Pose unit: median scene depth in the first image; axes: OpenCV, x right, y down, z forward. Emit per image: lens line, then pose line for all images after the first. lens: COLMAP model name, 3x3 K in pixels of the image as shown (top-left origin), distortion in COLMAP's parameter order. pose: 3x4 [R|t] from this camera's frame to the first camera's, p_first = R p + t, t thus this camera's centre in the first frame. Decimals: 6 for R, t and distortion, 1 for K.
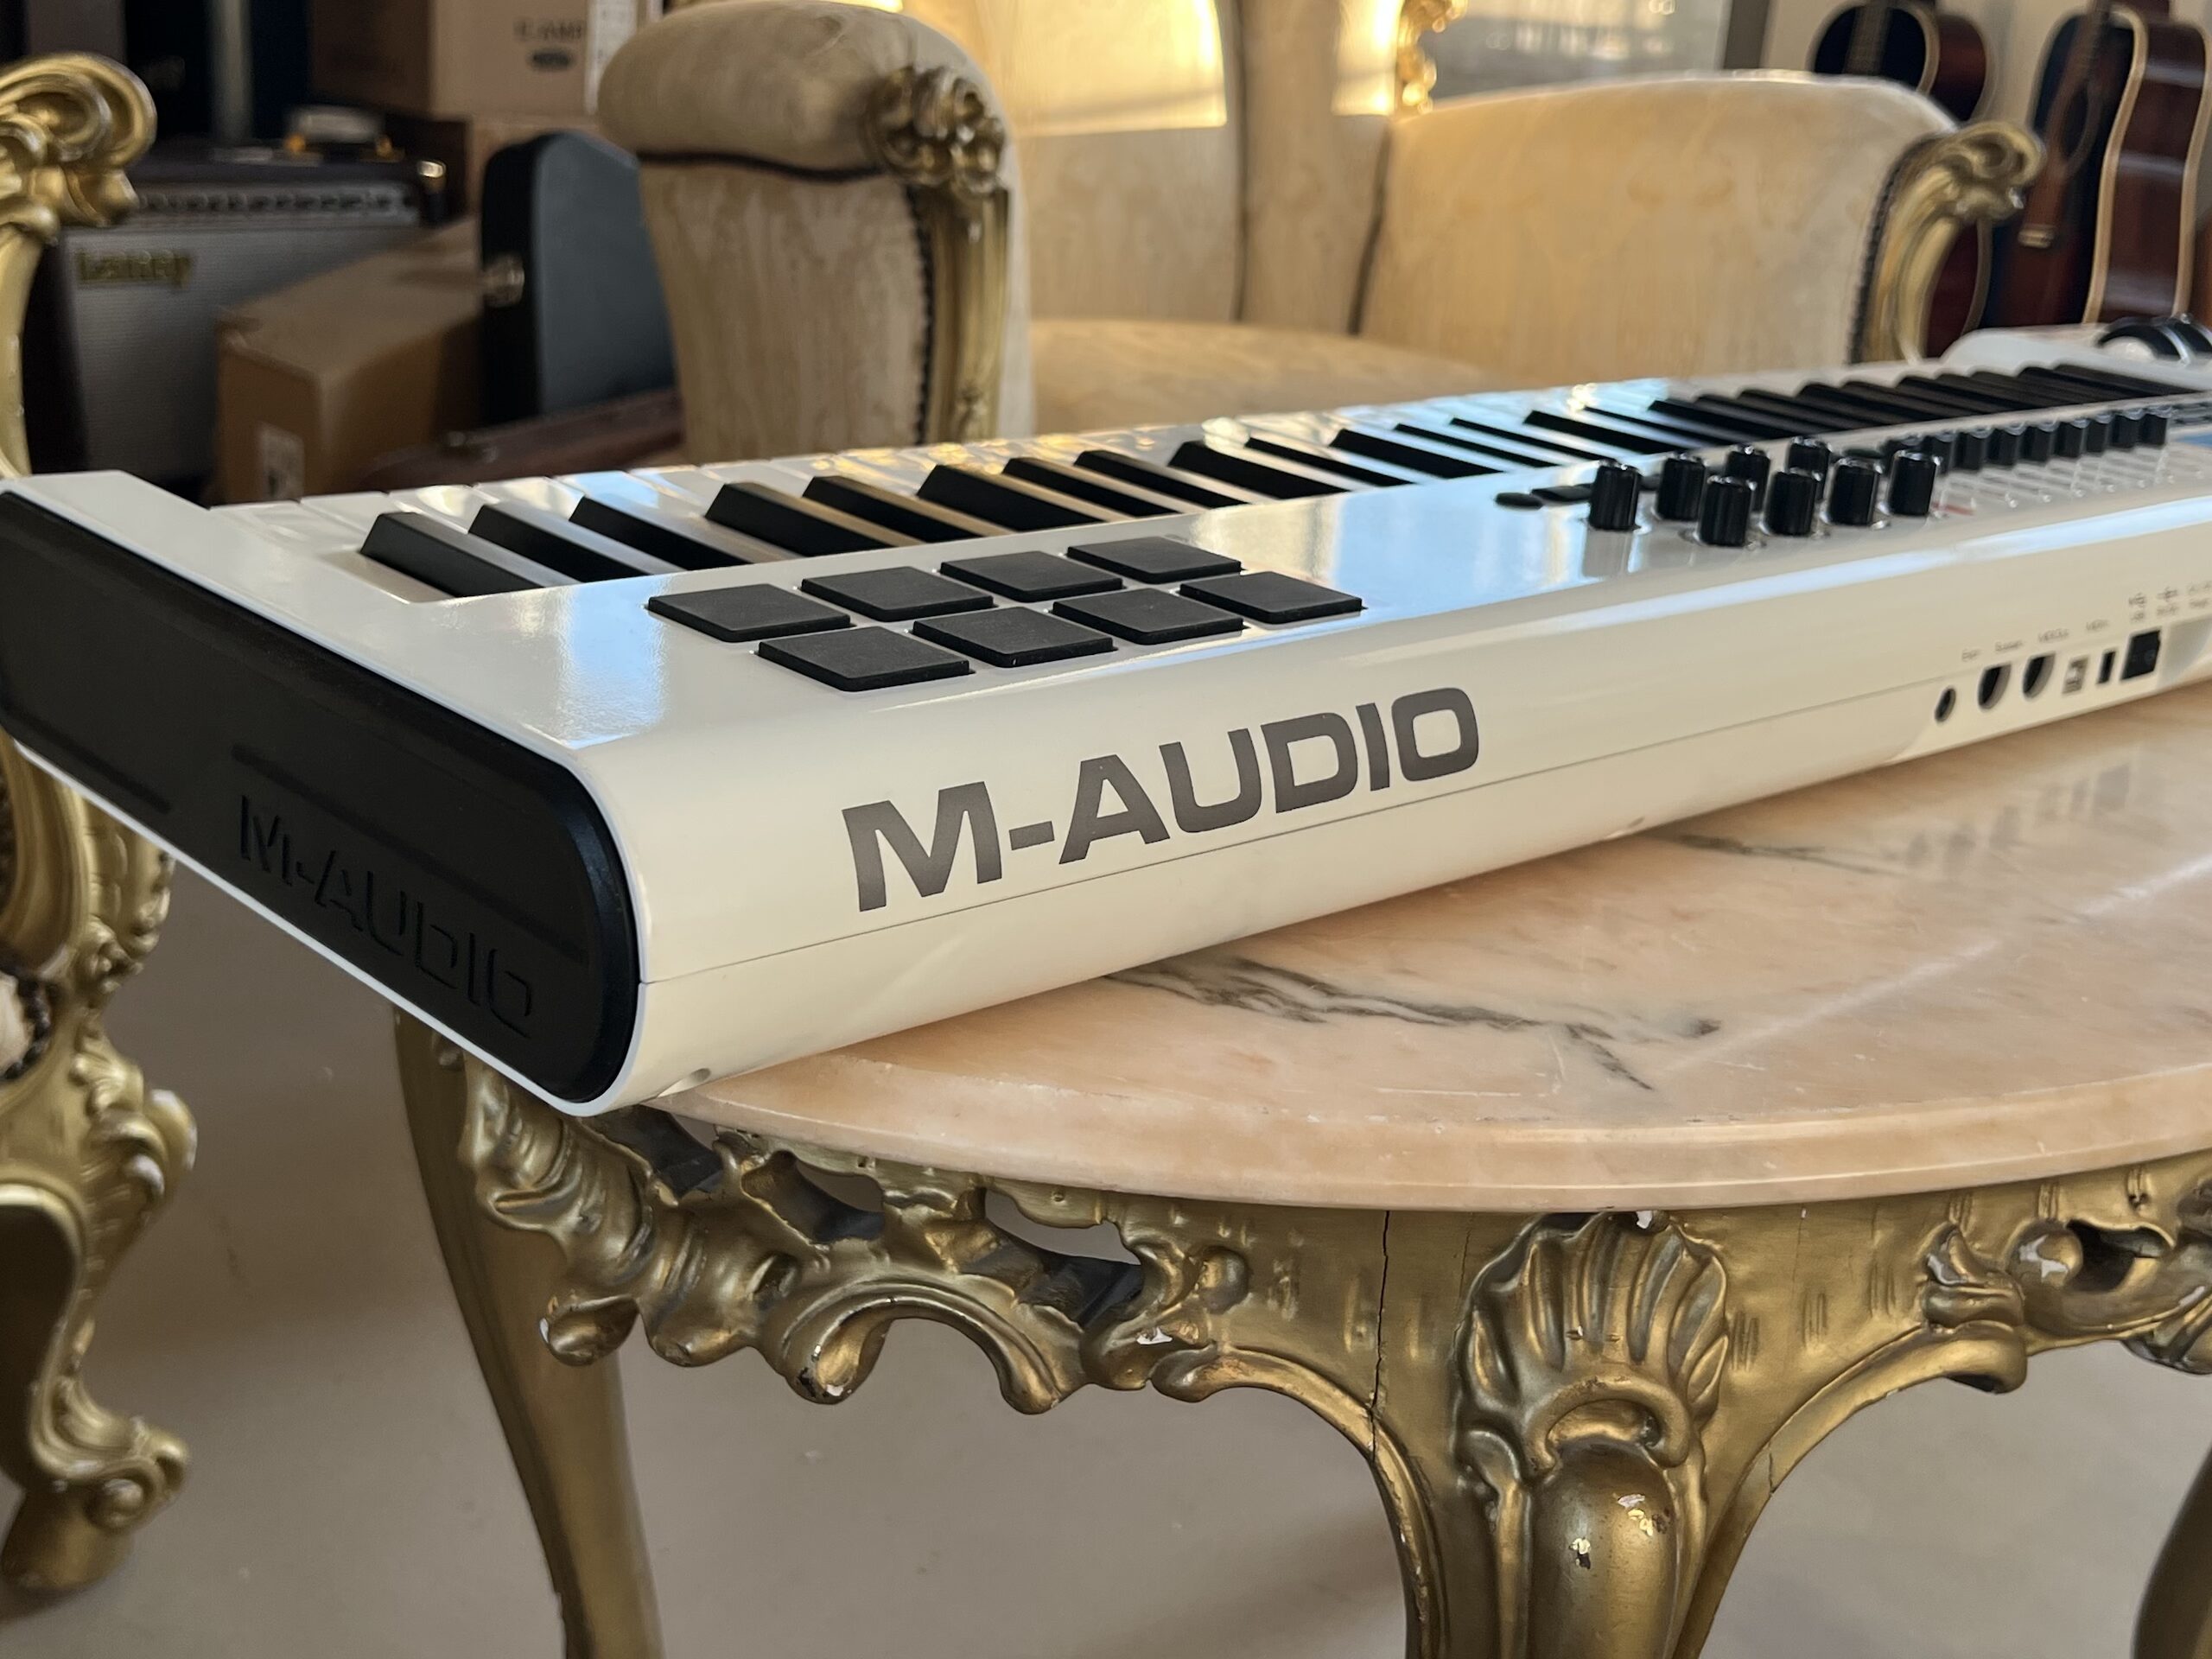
lens RADIAL K [[2582.9, 0, 1117.5], [0, 2582.9, 826.8], [0, 0, 1]] dist [0.164547, -0.496666]
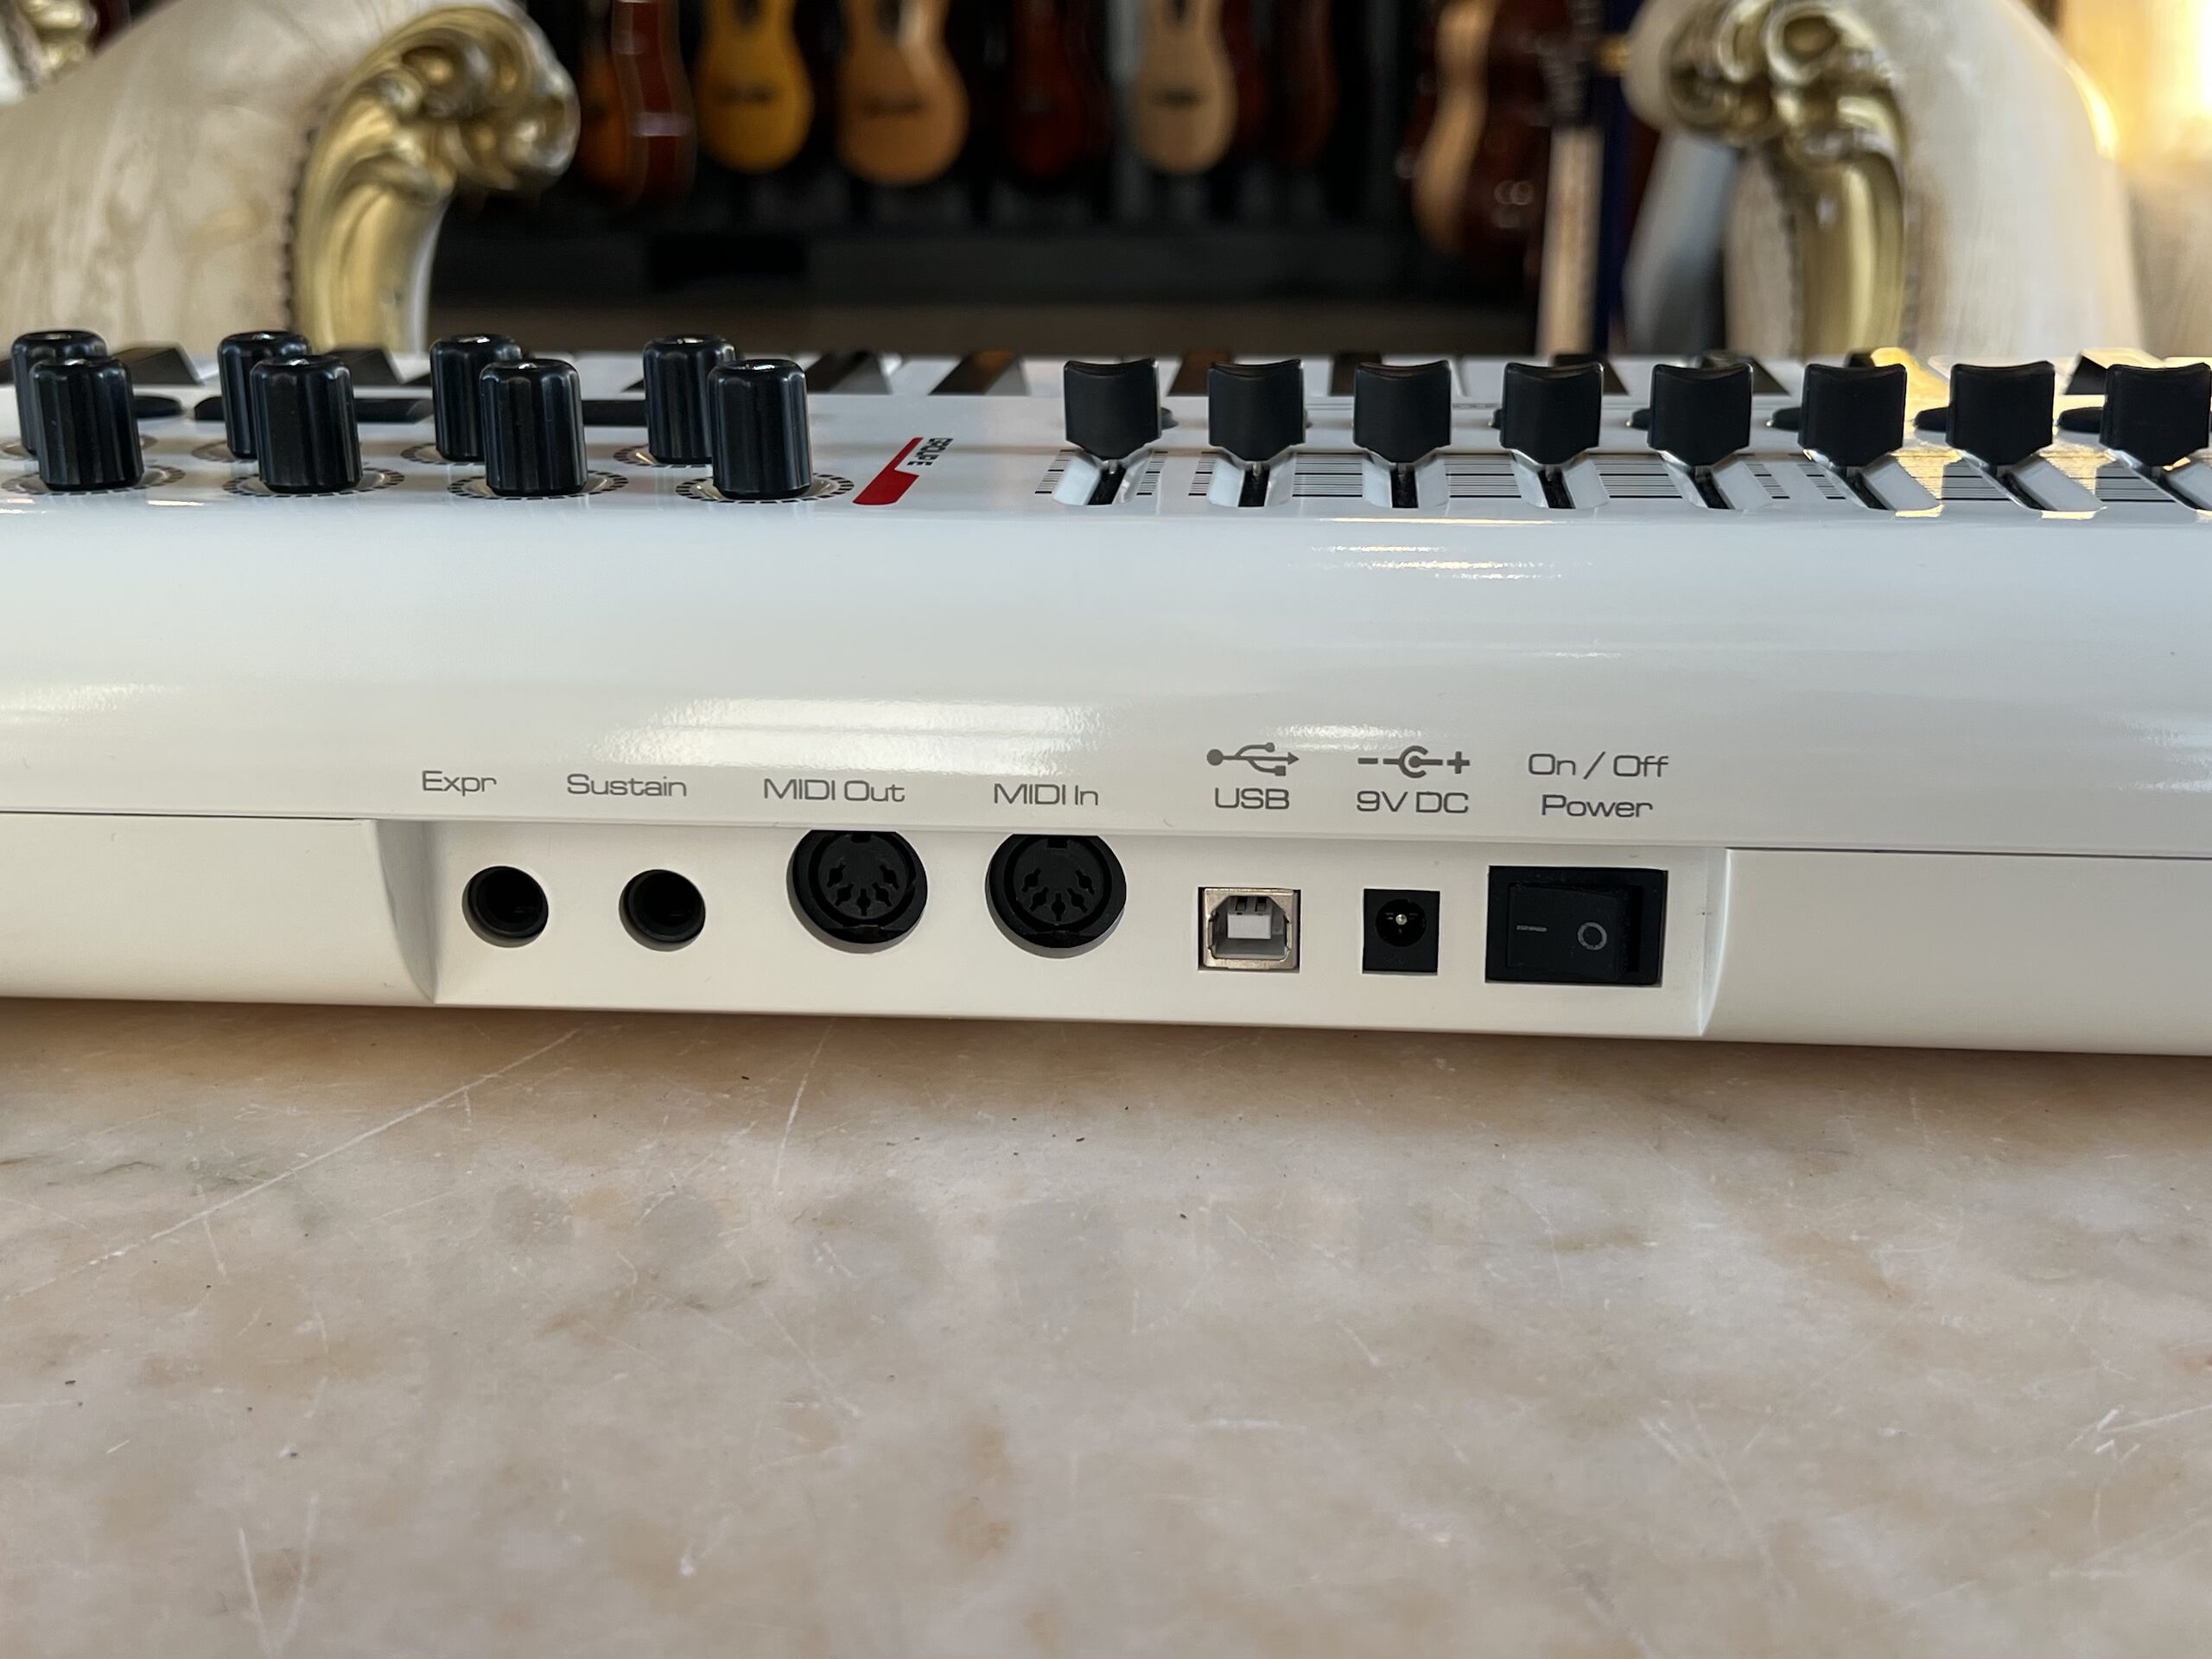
lens RADIAL K [[2626.1, 0, 1144.0], [0, 2626.1, 826.4], [0, 0, 1]] dist [0.129747, -0.374403]
pose [[0.675653, 0.123879, -0.726737, 0.933367], [-0.178200, 0.983992, 0.002057, -0.101442], [0.715359, 0.128115, 0.686912, 0.989071]]
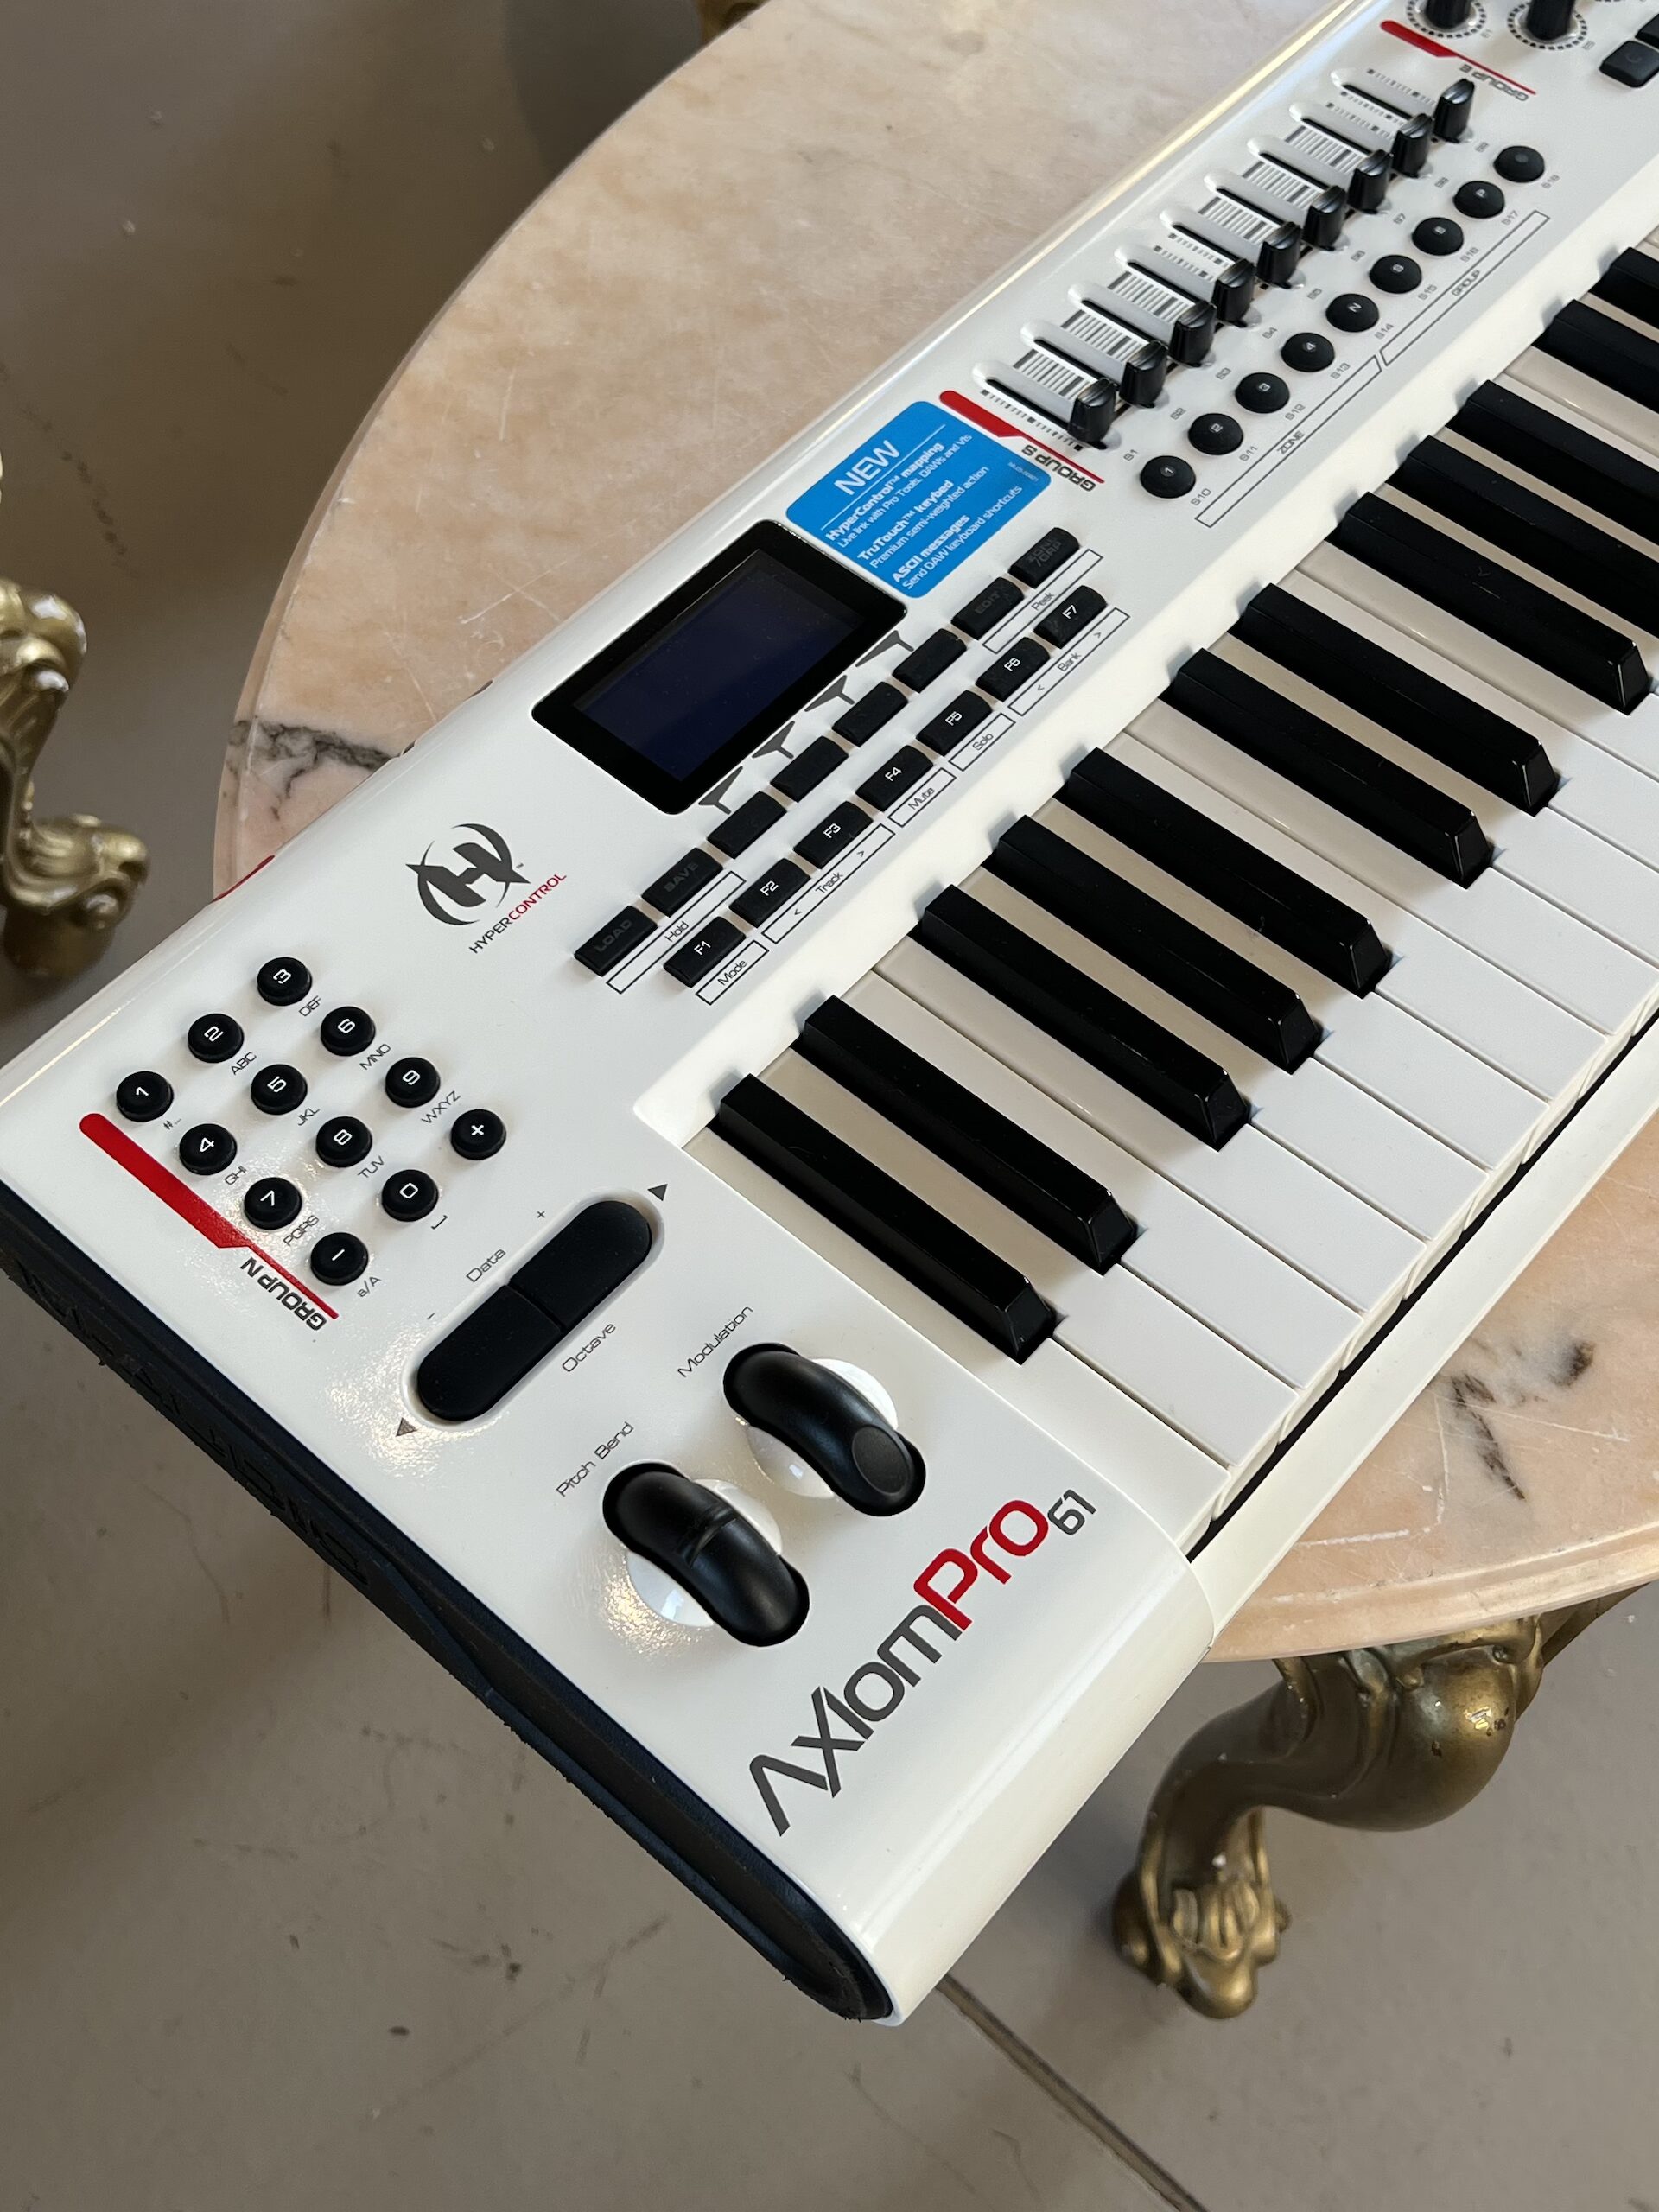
lens RADIAL K [[2629.1, 0, 839.5], [0, 2629.1, 1112.6], [0, 0, 1]] dist [0.140494, -0.419263]
pose [[0.995992, -0.058565, -0.067598, -0.005109], [0.087980, 0.777510, 0.622685, -0.733998], [0.016091, -0.626137, 0.779547, 0.181739]]
